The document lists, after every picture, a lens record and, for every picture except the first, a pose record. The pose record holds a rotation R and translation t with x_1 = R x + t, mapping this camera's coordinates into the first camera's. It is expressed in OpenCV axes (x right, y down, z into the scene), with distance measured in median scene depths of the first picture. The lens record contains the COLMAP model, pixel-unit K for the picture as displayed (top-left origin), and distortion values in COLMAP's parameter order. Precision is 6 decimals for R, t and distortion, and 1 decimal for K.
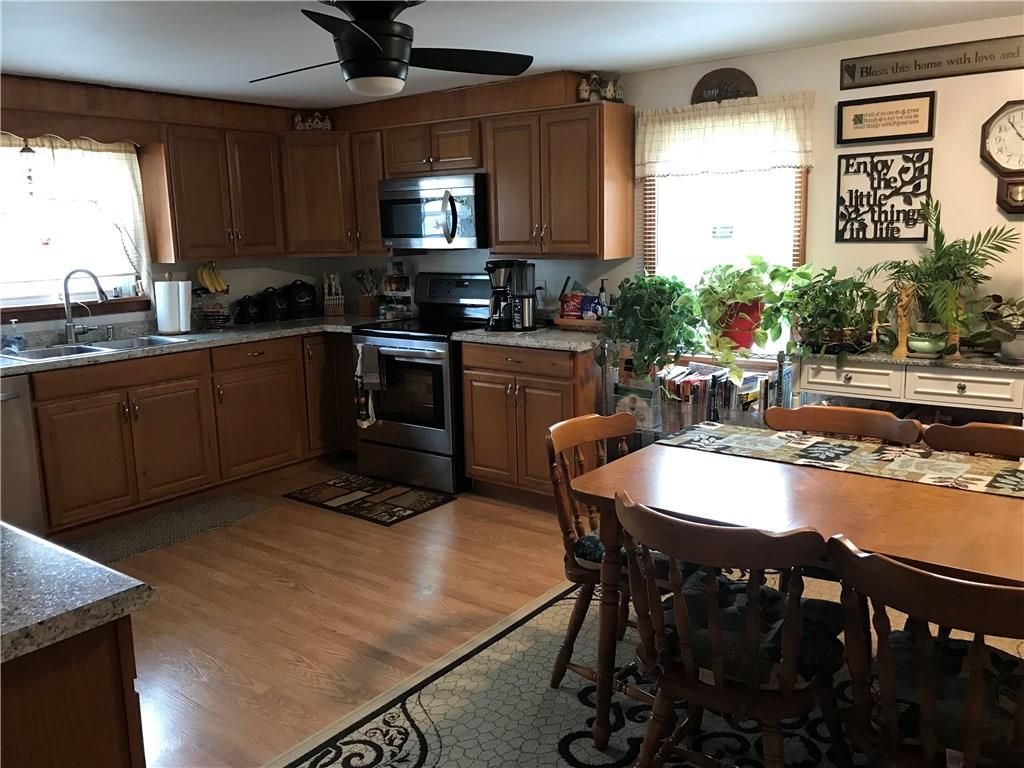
lens RADIAL K [[851.4, 0, 512.5], [0, 851.4, 382.6], [0, 0, 1]] dist [0.034473, -0.023884]
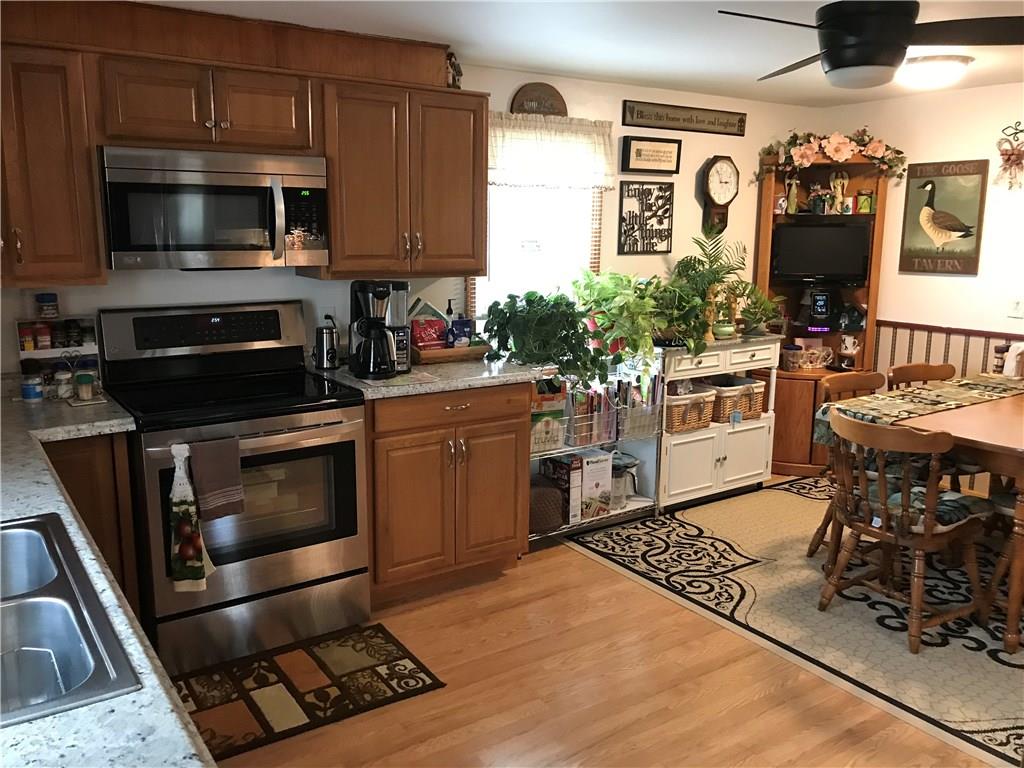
lens RADIAL K [[851.4, 0, 513.1], [0, 851.4, 383.6], [0, 0, 1]] dist [0.034473, -0.023884]
pose [[0.299825, -0.150814, 0.941998, -0.812303], [0.157964, 0.981643, 0.106884, -0.140556], [-0.940825, 0.116755, 0.318145, 0.799779]]
